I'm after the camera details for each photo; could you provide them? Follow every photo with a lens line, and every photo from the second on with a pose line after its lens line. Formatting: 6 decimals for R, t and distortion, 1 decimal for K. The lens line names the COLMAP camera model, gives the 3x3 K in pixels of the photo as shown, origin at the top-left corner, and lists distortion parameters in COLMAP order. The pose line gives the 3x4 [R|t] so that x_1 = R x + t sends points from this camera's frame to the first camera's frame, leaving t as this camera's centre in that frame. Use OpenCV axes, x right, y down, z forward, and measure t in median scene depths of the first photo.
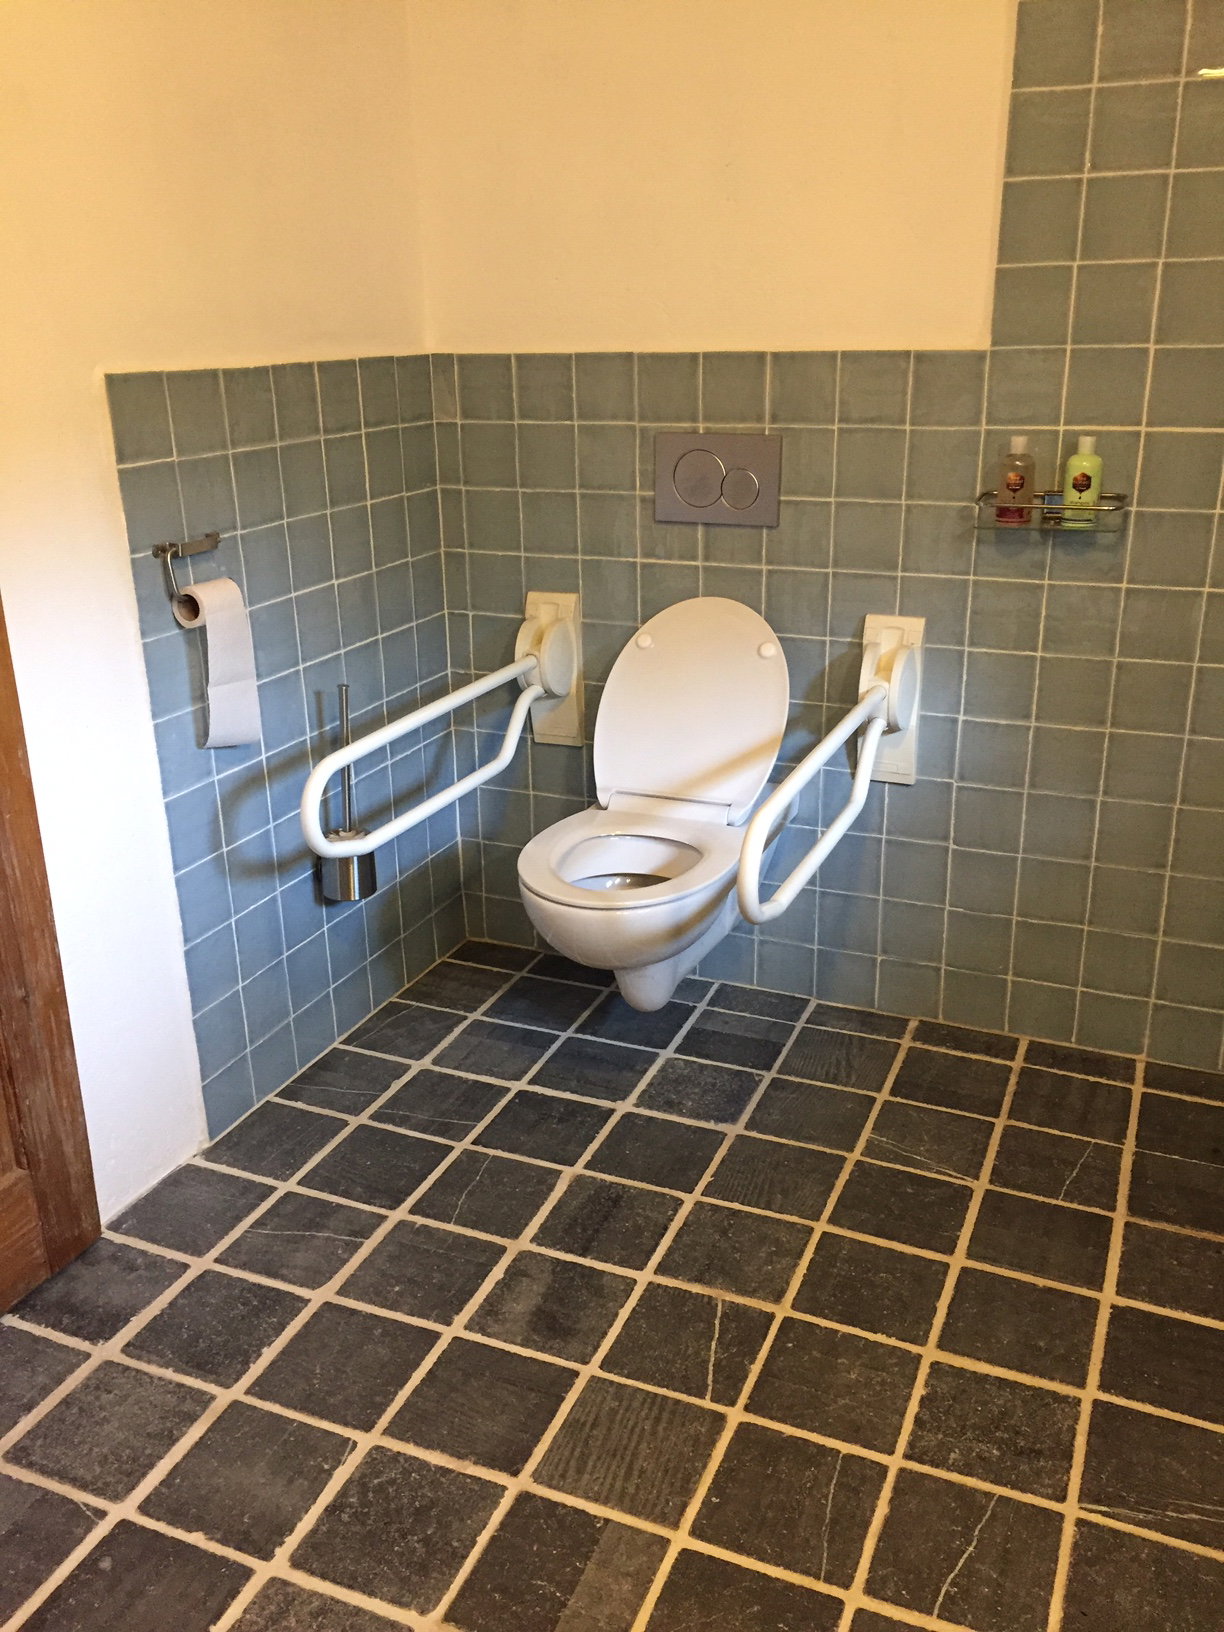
lens RADIAL K [[1405.2, 0, 612.0], [0, 1405.2, 816.0], [0, 0, 1]] dist [0.080191, -0.100748]
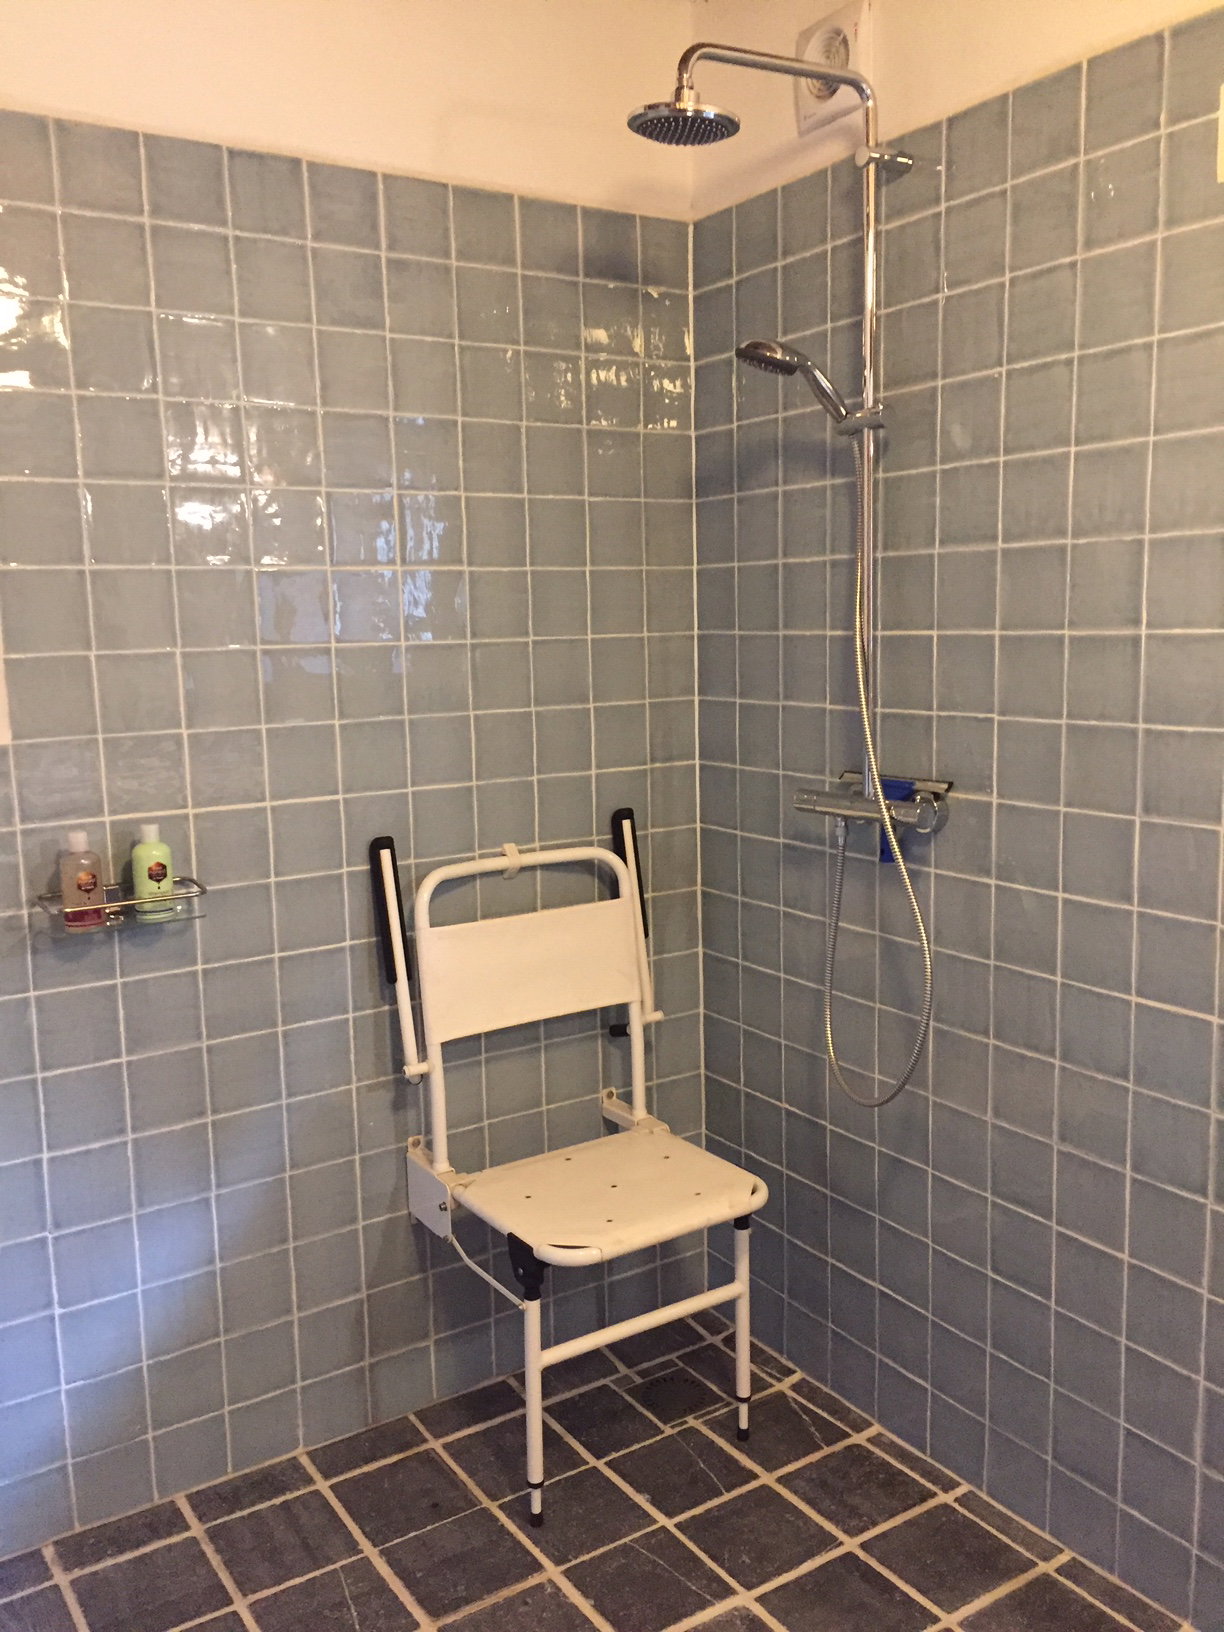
lens RADIAL K [[1405.2, 0, 612.0], [0, 1405.2, 816.0], [0, 0, 1]] dist [0.080191, -0.100748]
pose [[0.557571, -0.118046, 0.821693, -0.250140], [0.296512, 0.952861, -0.064312, -0.114401], [-0.775368, 0.279500, 0.566290, 0.215485]]
